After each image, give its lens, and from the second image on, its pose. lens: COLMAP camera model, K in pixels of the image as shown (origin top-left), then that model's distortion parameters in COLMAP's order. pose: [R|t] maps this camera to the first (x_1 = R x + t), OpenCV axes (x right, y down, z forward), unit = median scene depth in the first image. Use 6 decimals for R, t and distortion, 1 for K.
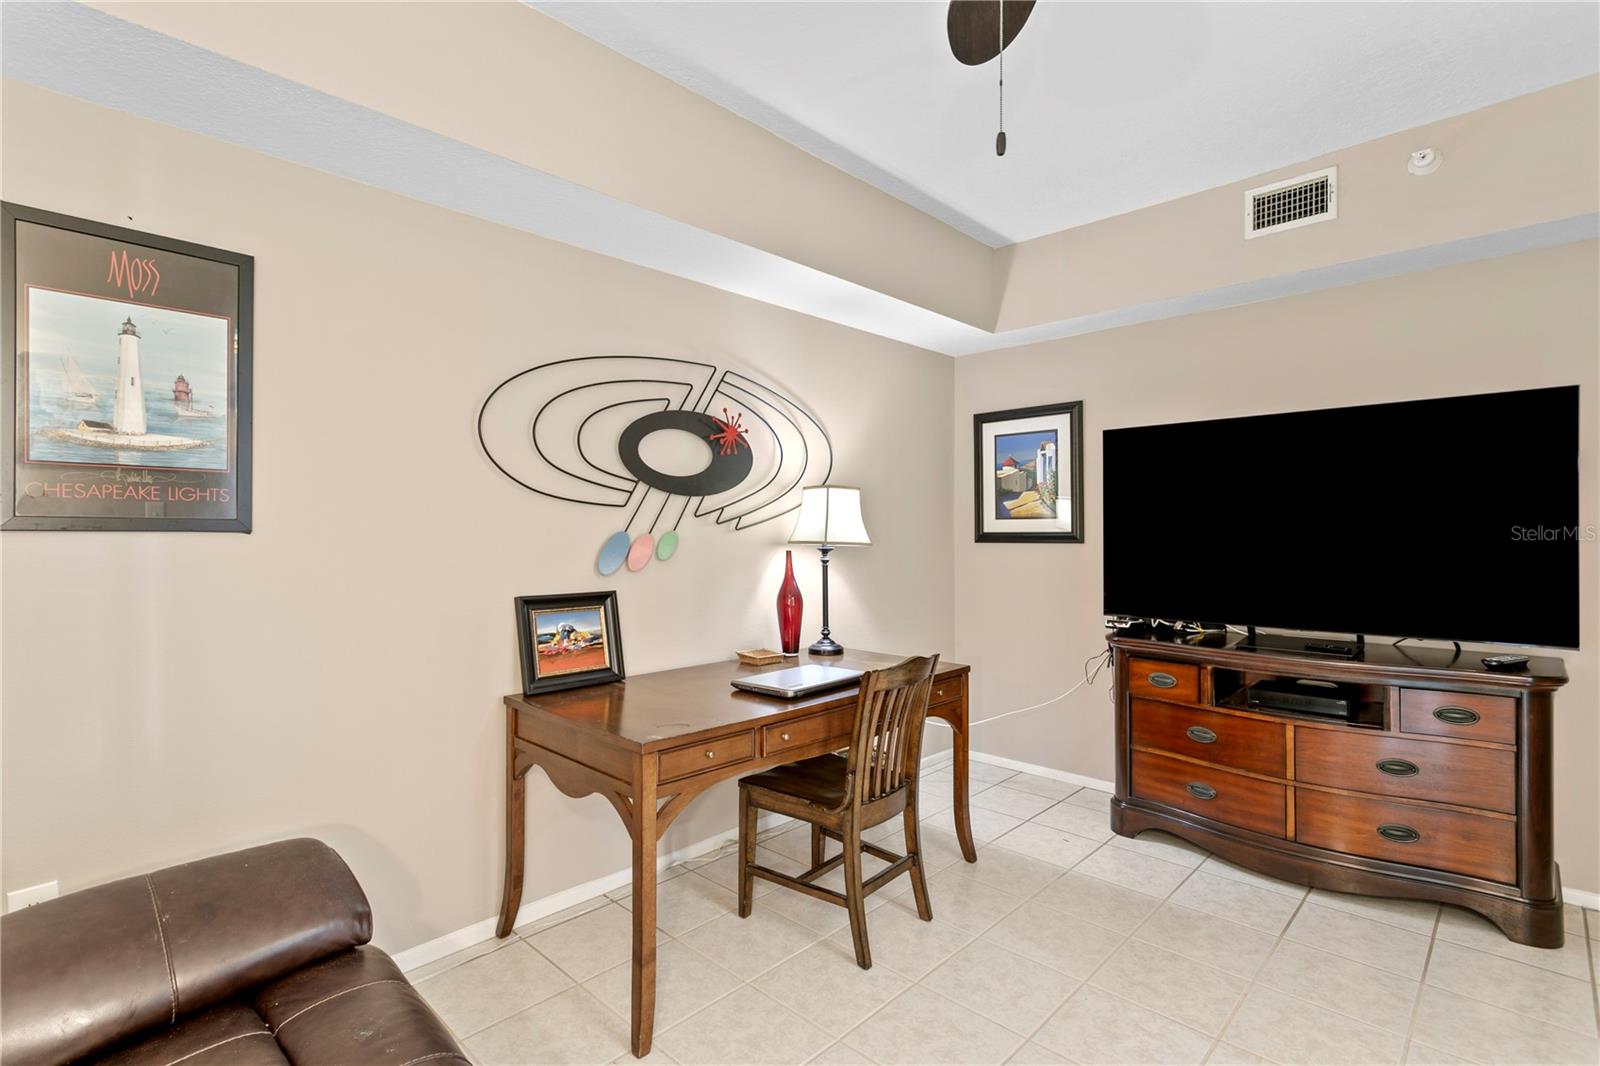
lens RADIAL K [[767.8, 0, 793.6], [0, 767.8, 523.0], [0, 0, 1]] dist [0.009870, -0.001380]
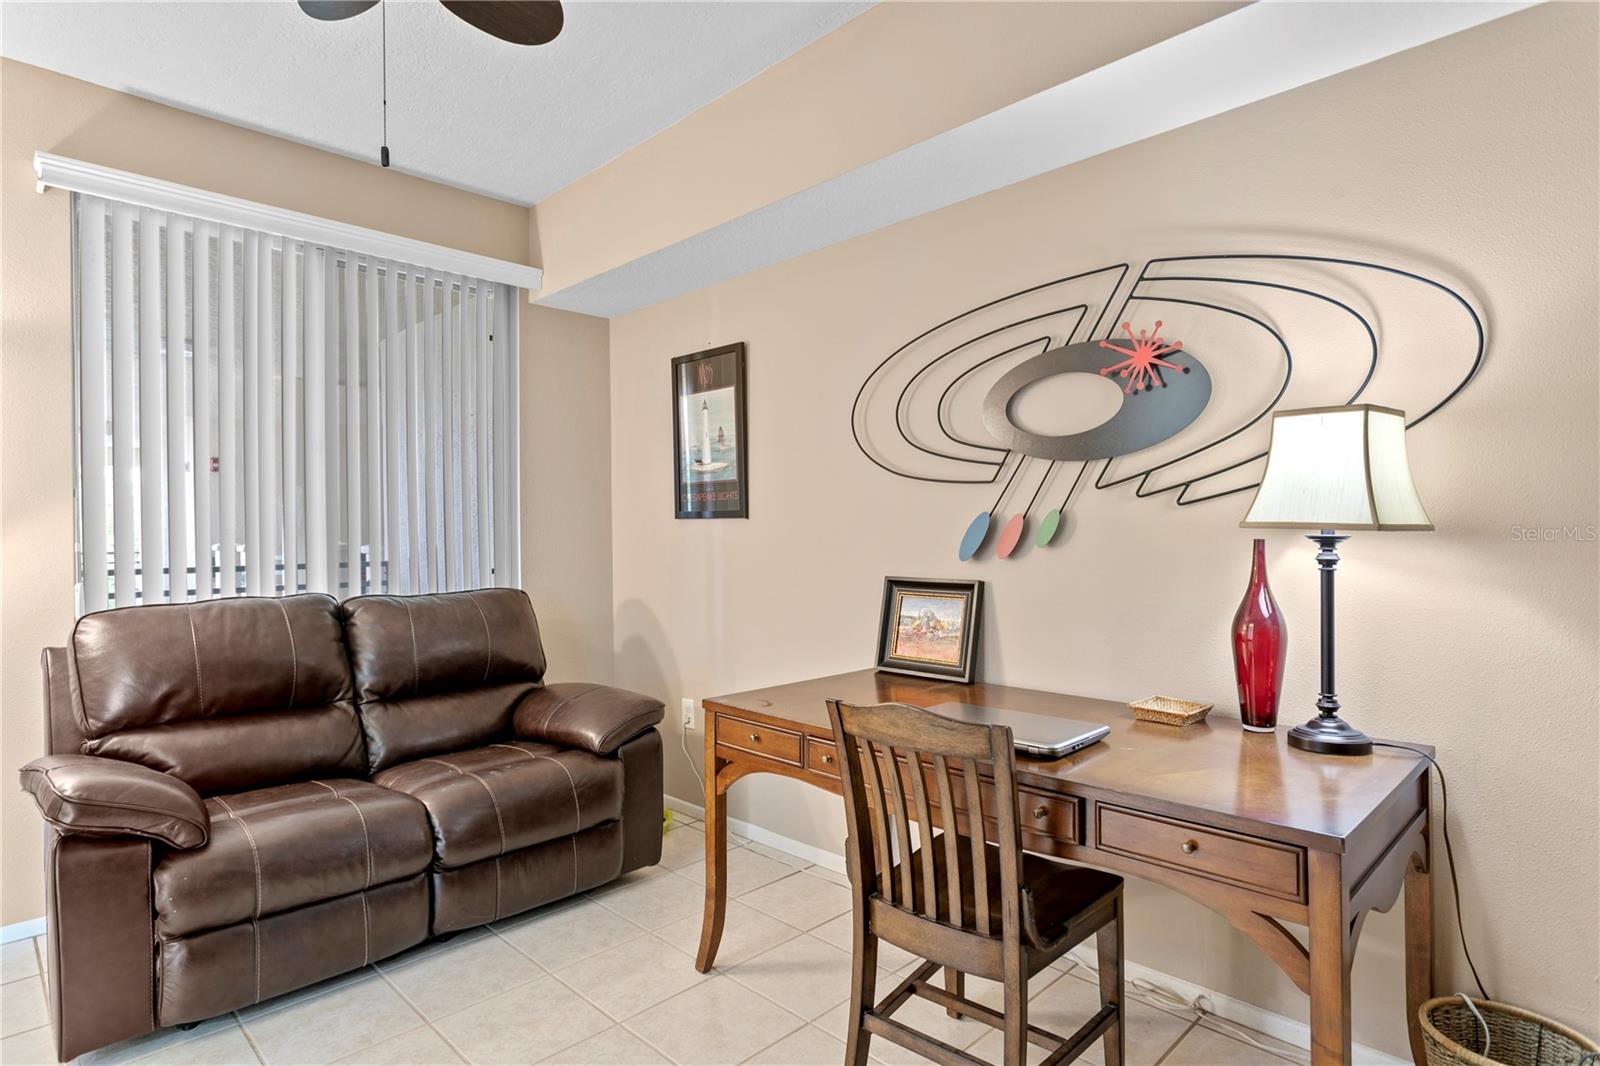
lens RADIAL K [[833.8, 0, 795.1], [0, 833.8, 539.3], [0, 0, 1]] dist [-0.009071, 0.005257]
pose [[-0.017617, 0.004693, -0.999834, 0.662974], [0.010730, 0.999932, 0.004505, 0.032844], [0.999787, -0.010649, -0.017666, 0.755550]]
